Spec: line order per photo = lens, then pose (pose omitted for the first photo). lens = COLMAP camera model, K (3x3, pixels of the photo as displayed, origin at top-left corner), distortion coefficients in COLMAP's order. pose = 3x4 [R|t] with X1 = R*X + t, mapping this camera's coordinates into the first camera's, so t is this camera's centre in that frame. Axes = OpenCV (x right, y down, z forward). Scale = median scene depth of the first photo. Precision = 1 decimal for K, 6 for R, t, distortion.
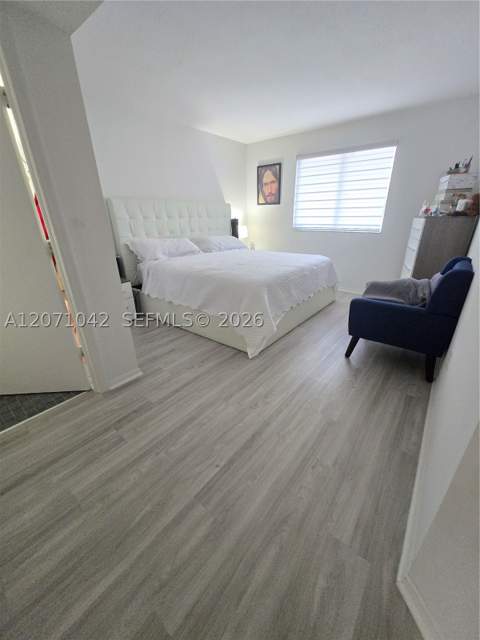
lens RADIAL K [[249.6, 0, 246.0], [0, 249.6, 318.3], [0, 0, 1]] dist [0.002435, -0.000596]
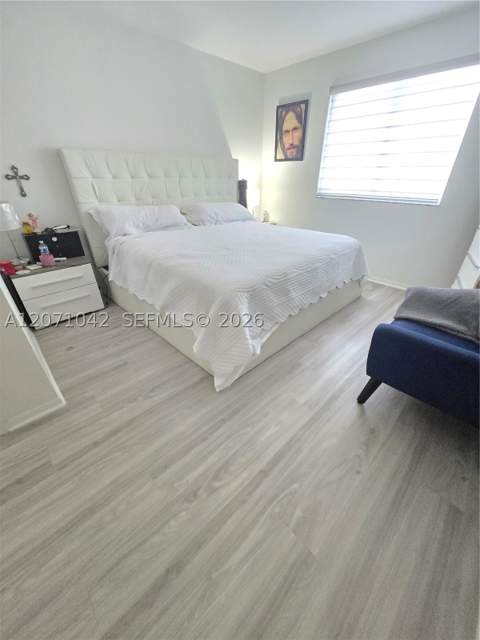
lens RADIAL K [[249.6, 0, 246.0], [0, 249.6, 318.3], [0, 0, 1]] dist [0.002435, -0.000596]
pose [[0.992121, 0.073923, -0.101147, 0.110084], [-0.060012, 0.989126, 0.134266, -0.104897], [0.109972, -0.127138, 0.985770, 0.241732]]
